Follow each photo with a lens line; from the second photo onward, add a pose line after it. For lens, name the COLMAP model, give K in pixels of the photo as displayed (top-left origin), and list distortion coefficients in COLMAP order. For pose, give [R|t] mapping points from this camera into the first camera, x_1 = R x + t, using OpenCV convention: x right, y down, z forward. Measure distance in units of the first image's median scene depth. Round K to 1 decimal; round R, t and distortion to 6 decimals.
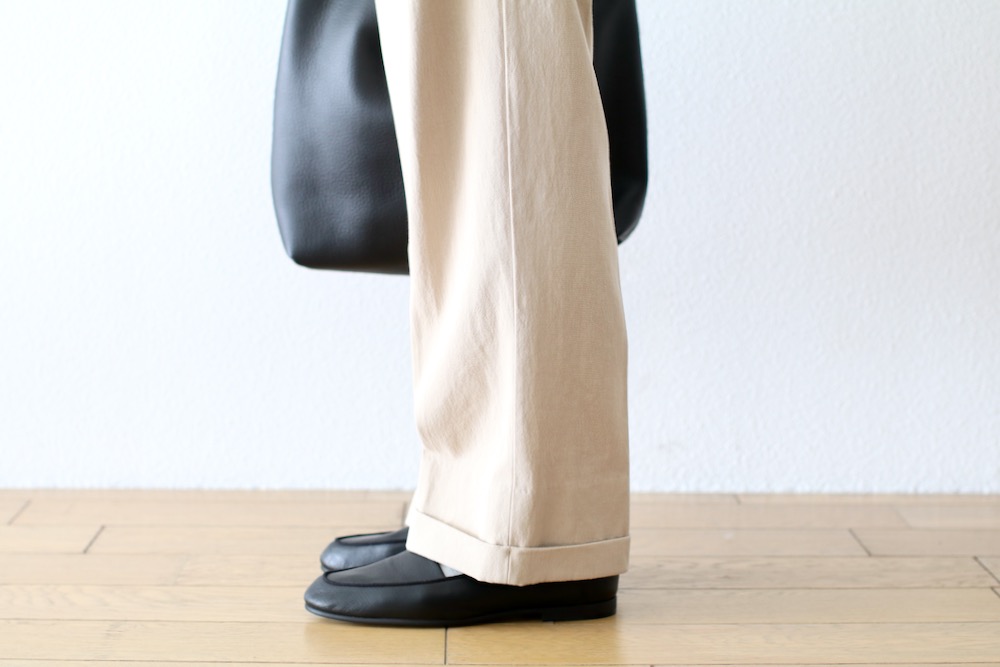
lens RADIAL K [[2304.3, 0, 466.5], [0, 2304.3, 333.9], [0, 0, 1]] dist [-0.128576, 0.000000]
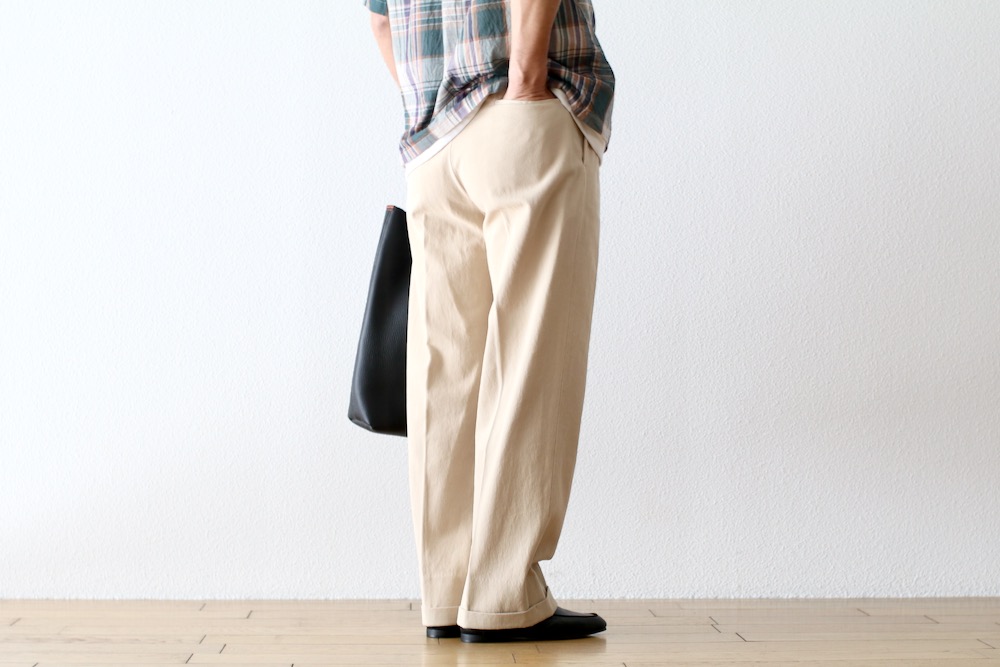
lens RADIAL K [[2304.3, 0, 482.6], [0, 2304.3, 336.1], [0, 0, 1]] dist [-0.128576, 0.000000]
pose [[0.999936, -0.007228, 0.008669, 0.016537], [0.008132, 0.993975, -0.109303, 0.060306], [-0.007827, 0.109366, 0.993971, -0.818255]]
